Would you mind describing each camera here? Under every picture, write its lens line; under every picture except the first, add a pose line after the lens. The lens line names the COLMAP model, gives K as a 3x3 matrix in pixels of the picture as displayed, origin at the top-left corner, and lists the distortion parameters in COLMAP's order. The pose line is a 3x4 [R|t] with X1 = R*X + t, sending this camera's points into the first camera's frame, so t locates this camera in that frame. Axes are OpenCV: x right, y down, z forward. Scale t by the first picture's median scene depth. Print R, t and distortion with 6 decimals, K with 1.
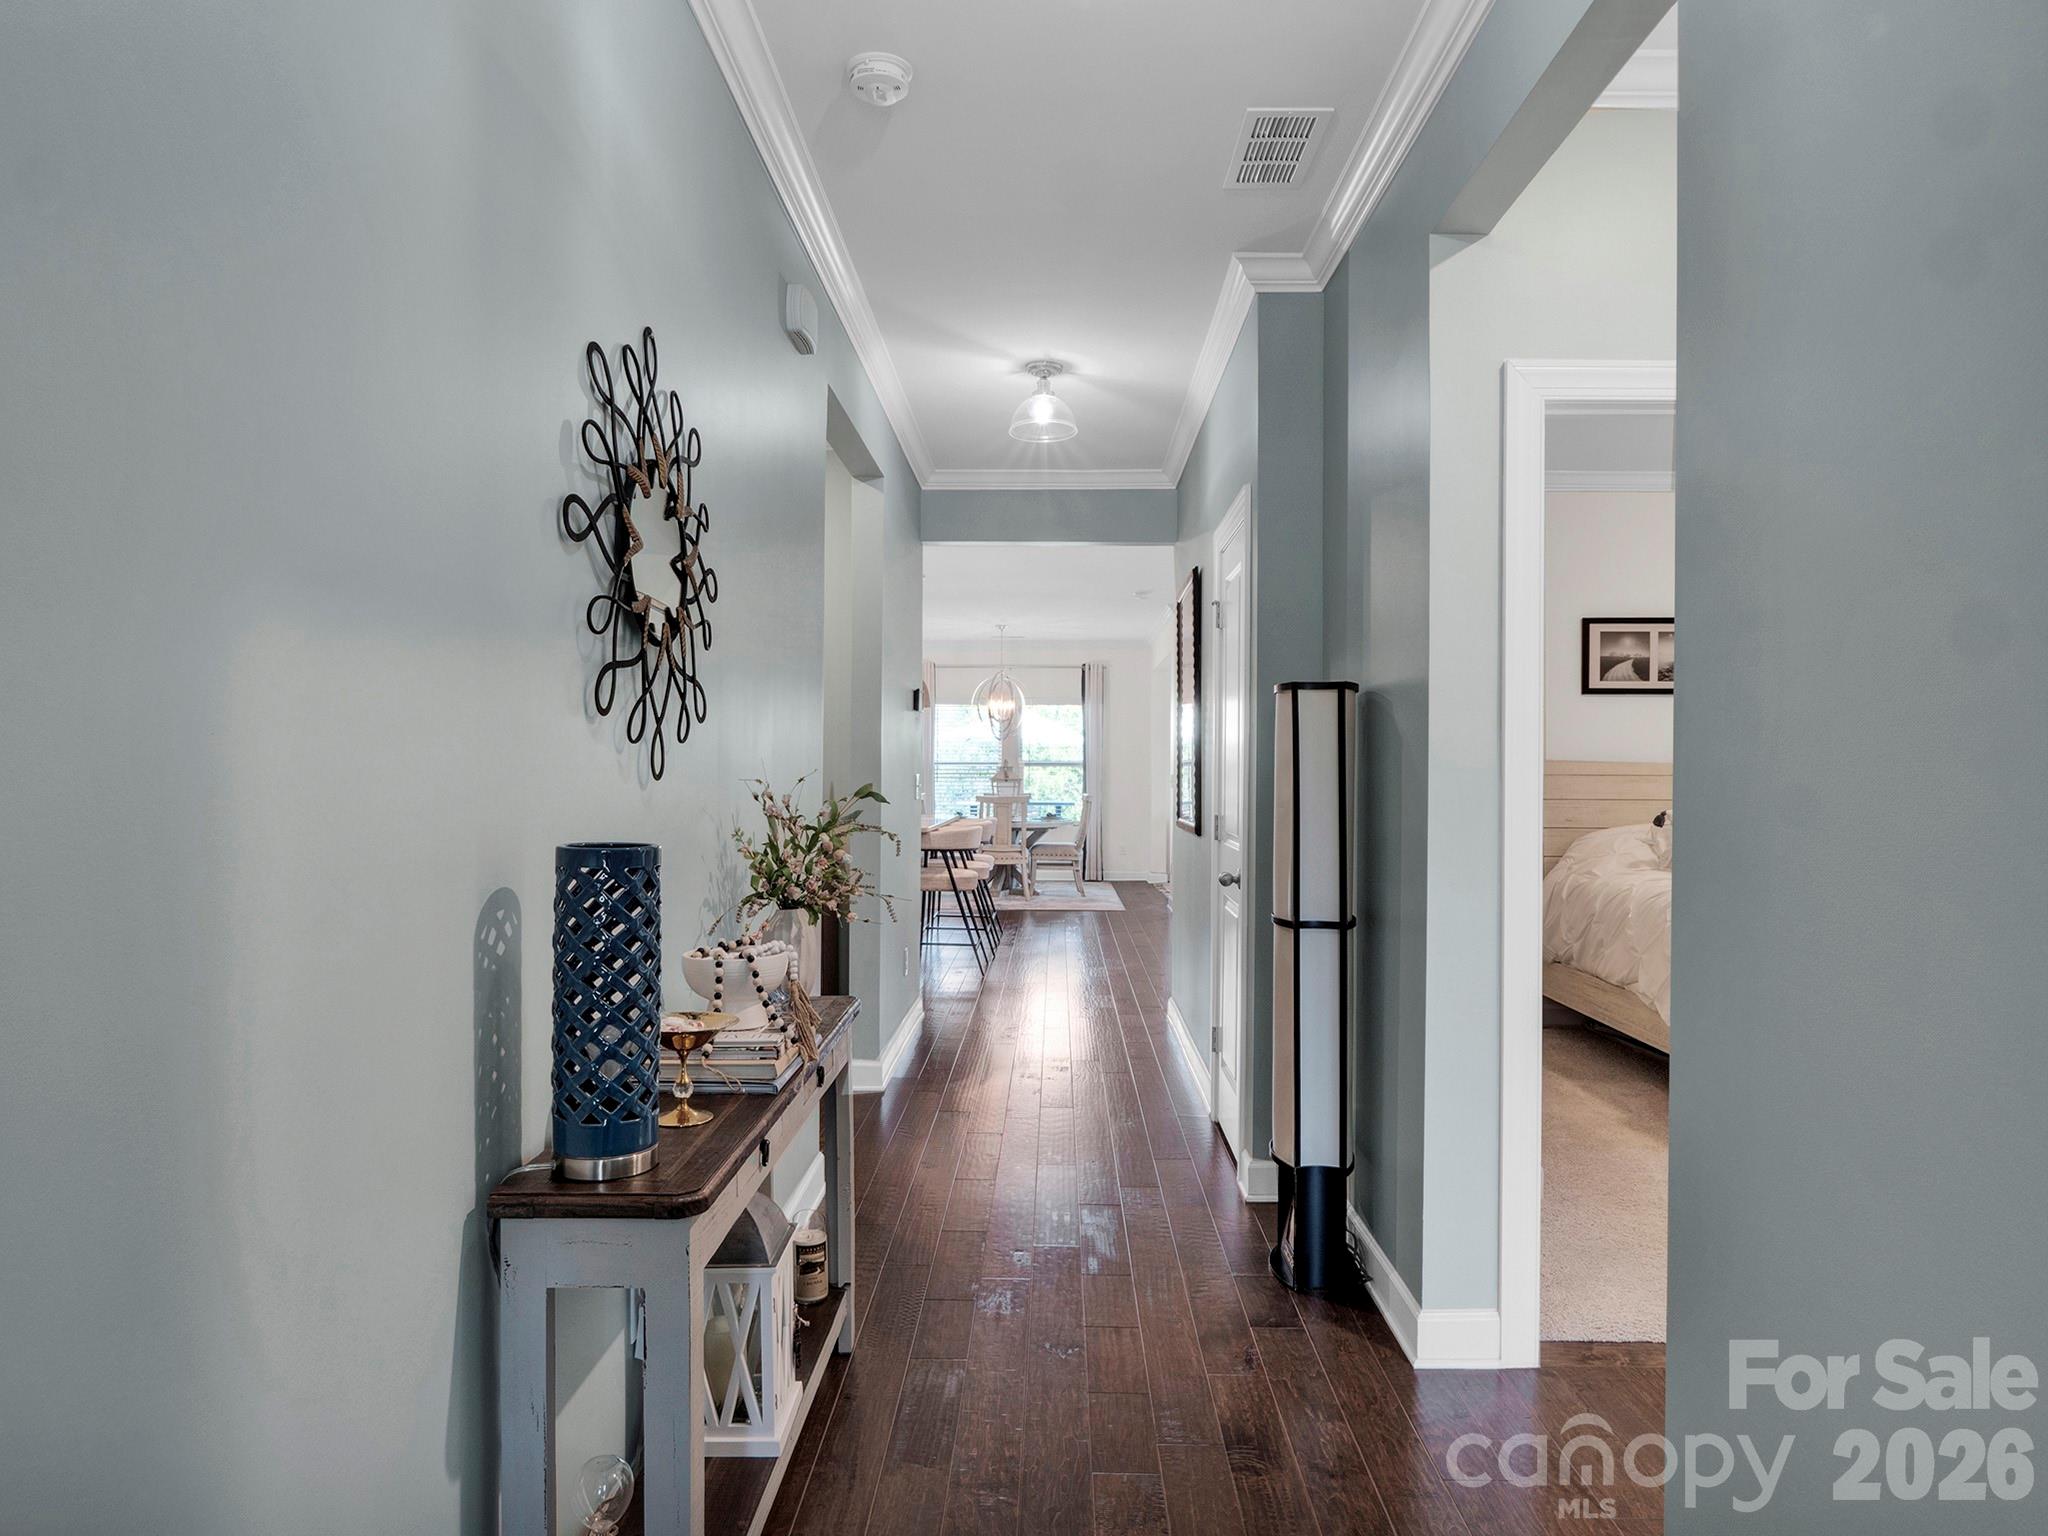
lens RADIAL K [[1294.1, 0, 1024.3], [0, 1294.1, 779.2], [0, 0, 1]] dist [-0.021763, 0.005451]
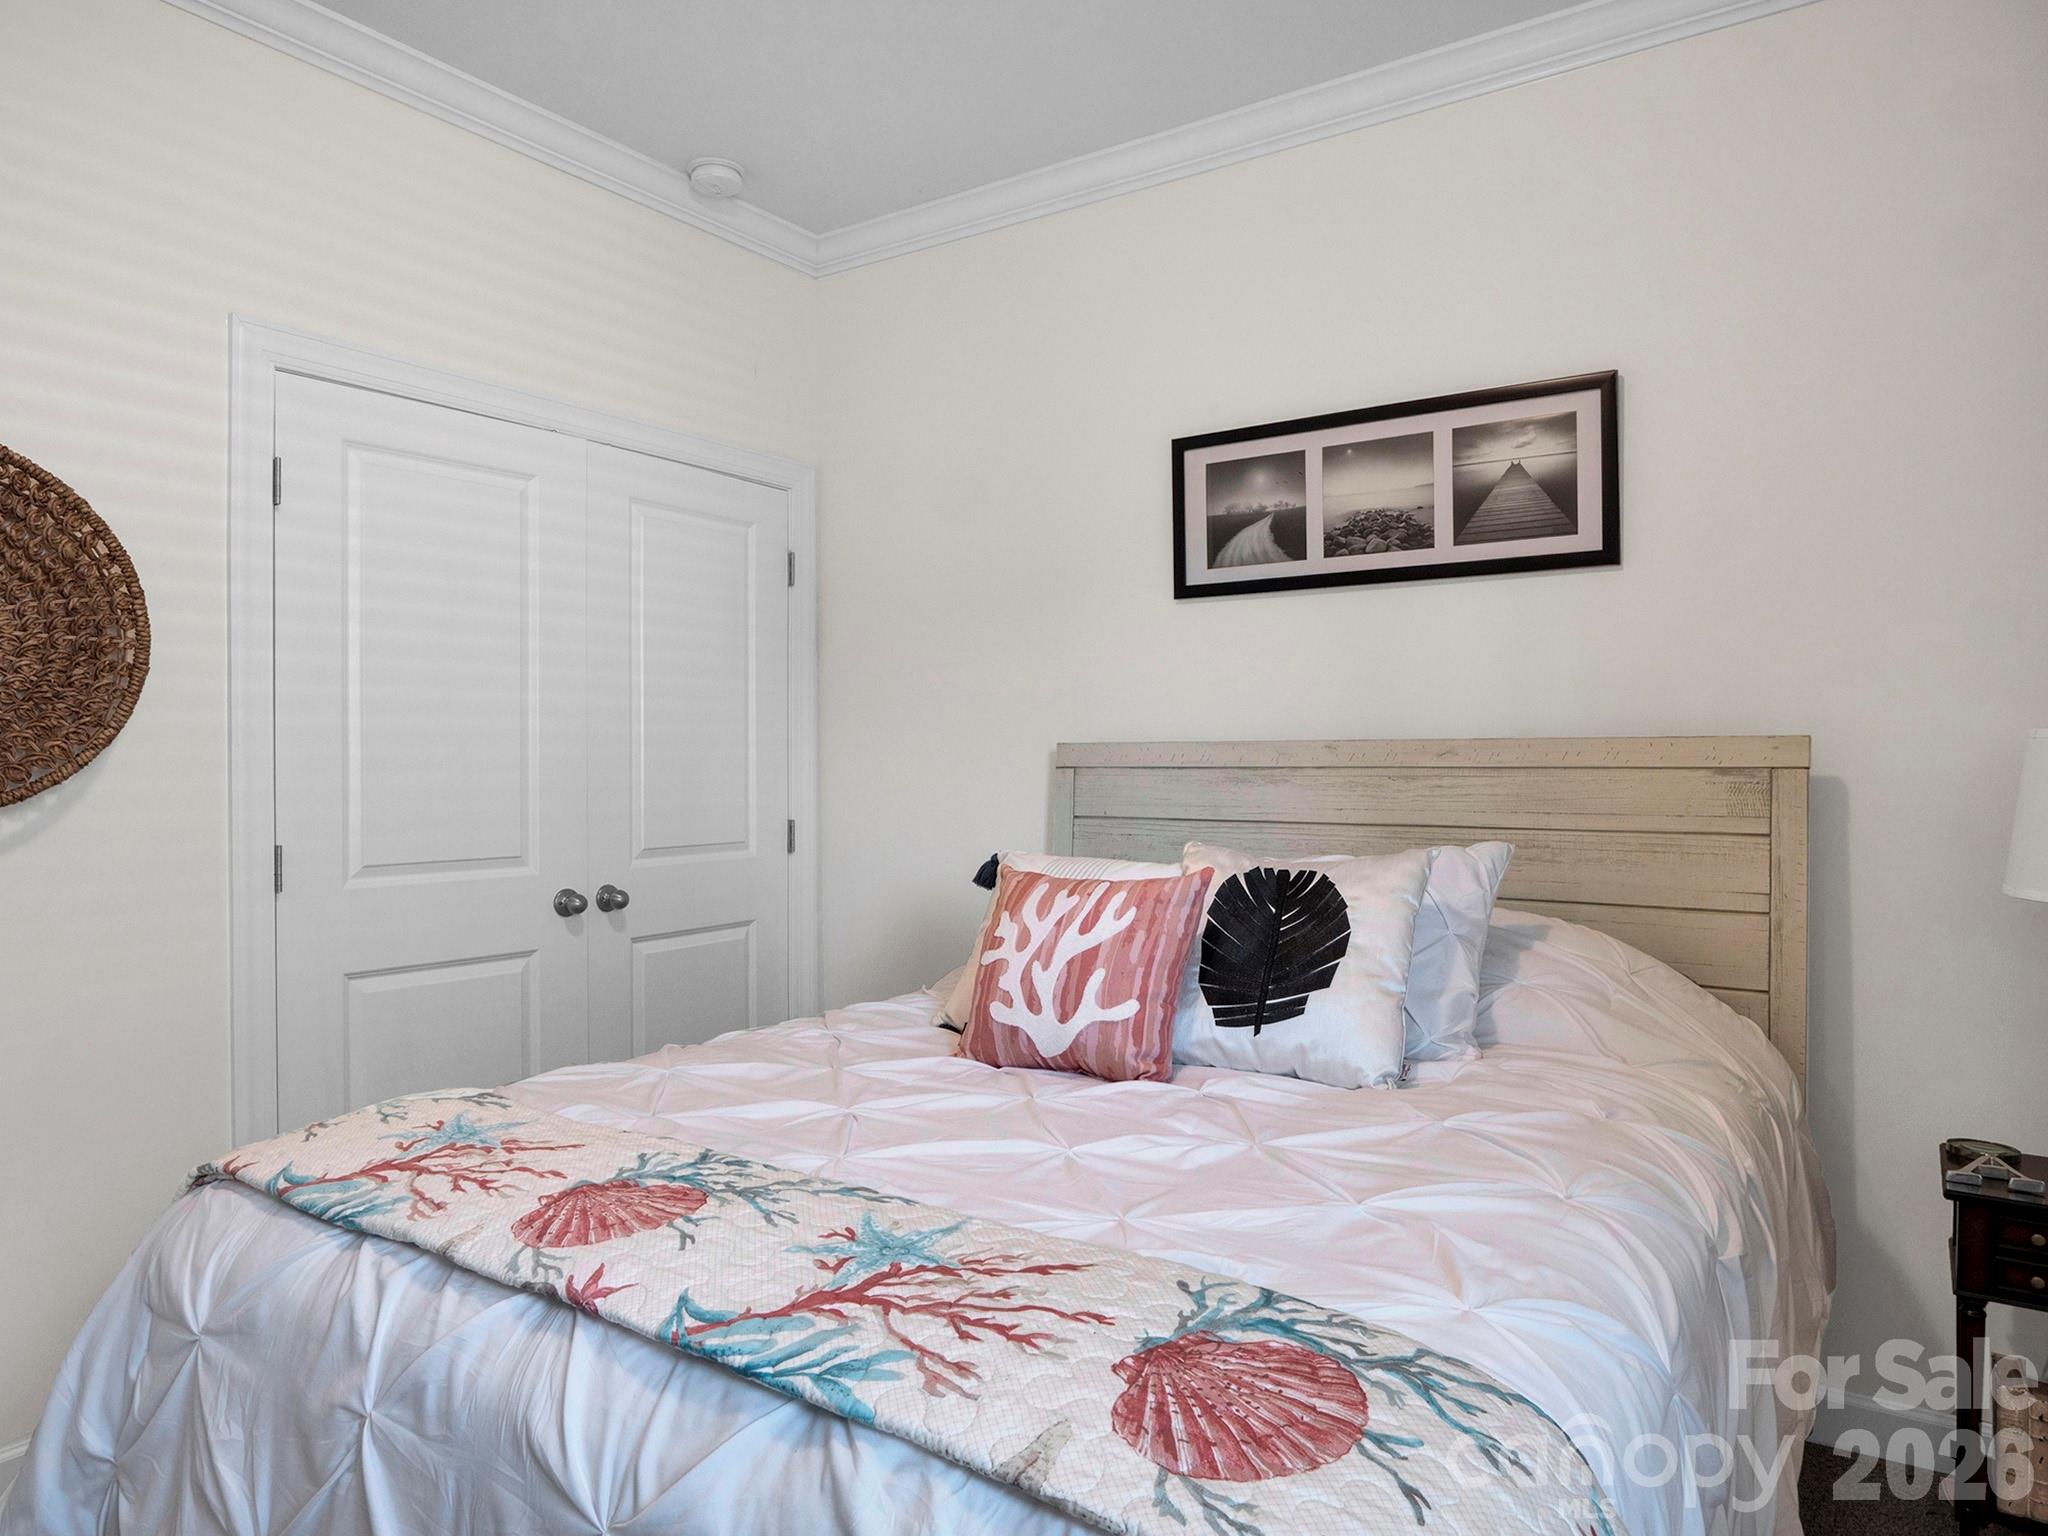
lens RADIAL K [[1269.5, 0, 1037.7], [0, 1269.5, 767.1], [0, 0, 1]] dist [-0.024047, 0.007623]
pose [[0.841898, -0.000046, -0.539636, 0.647515], [0.000445, 1.000000, 0.000608, -0.003403], [0.539636, -0.000752, 0.841898, 0.573755]]
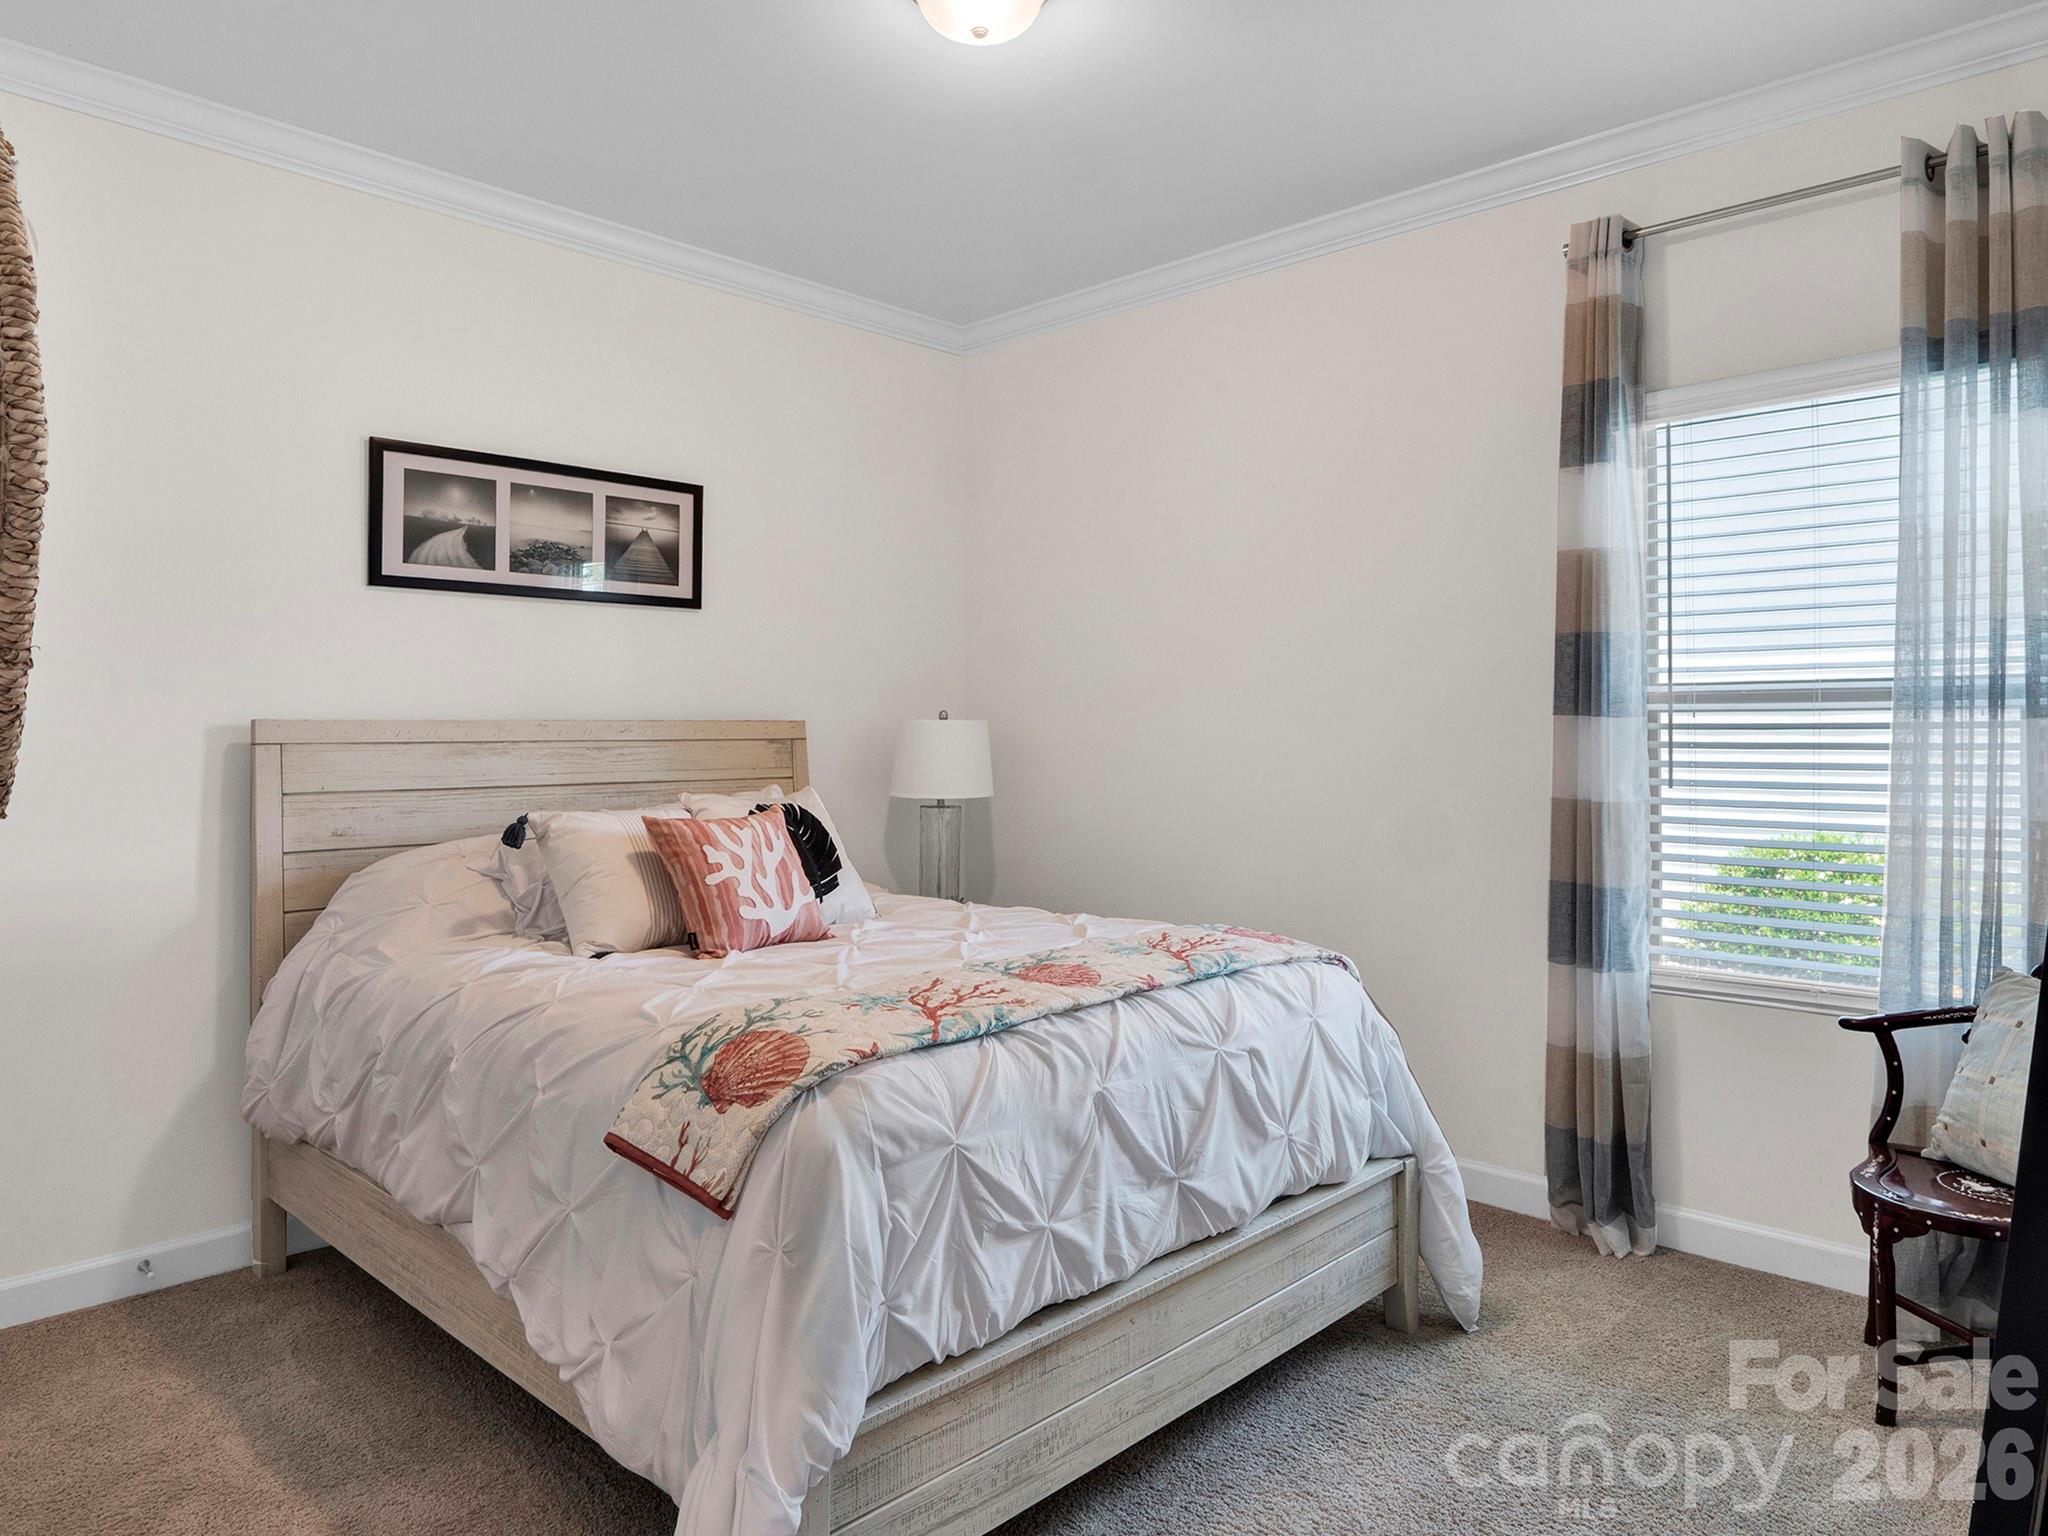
lens RADIAL K [[1348.9, 0, 1019.8], [0, 1348.9, 706.1], [0, 0, 1]] dist [-0.031289, 0.014360]
pose [[0.677648, 0.009322, 0.735327, 0.216526], [0.007699, 0.999775, -0.019769, -0.005113], [-0.735346, 0.019057, 0.677424, 0.448010]]
